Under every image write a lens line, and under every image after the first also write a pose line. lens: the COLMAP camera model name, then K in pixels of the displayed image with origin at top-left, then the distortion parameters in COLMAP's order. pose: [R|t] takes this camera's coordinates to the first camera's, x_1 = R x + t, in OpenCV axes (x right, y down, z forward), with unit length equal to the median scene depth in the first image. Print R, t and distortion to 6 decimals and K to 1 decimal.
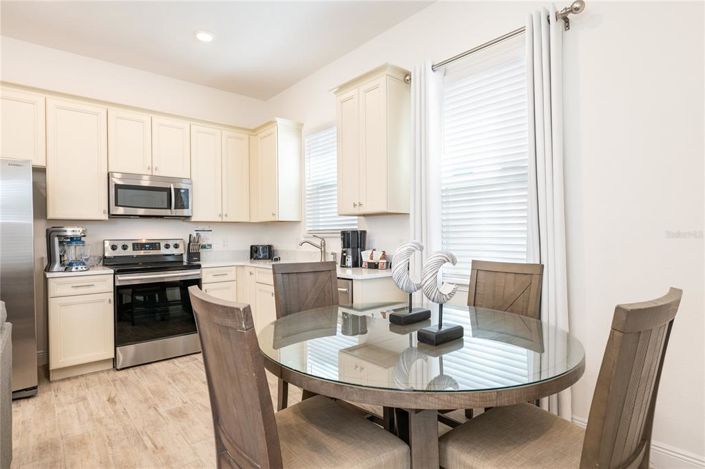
lens RADIAL K [[373.3, 0, 352.5], [0, 373.3, 234.5], [0, 0, 1]] dist [-0.000824, 0.000170]
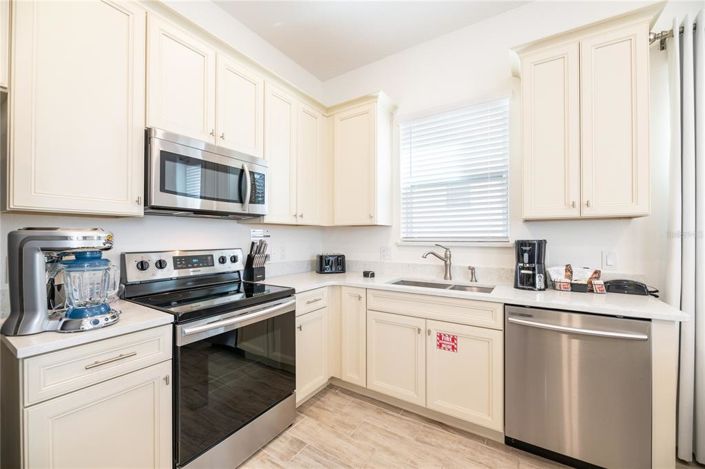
lens RADIAL K [[282.9, 0, 352.5], [0, 282.9, 234.5], [0, 0, 1]] dist [-0.011460, -0.000258]
pose [[0.959570, 0.012268, 0.281204, -0.443655], [-0.009318, 0.999887, -0.011827, -0.010216], [-0.281317, 0.008729, 0.959575, 0.488226]]
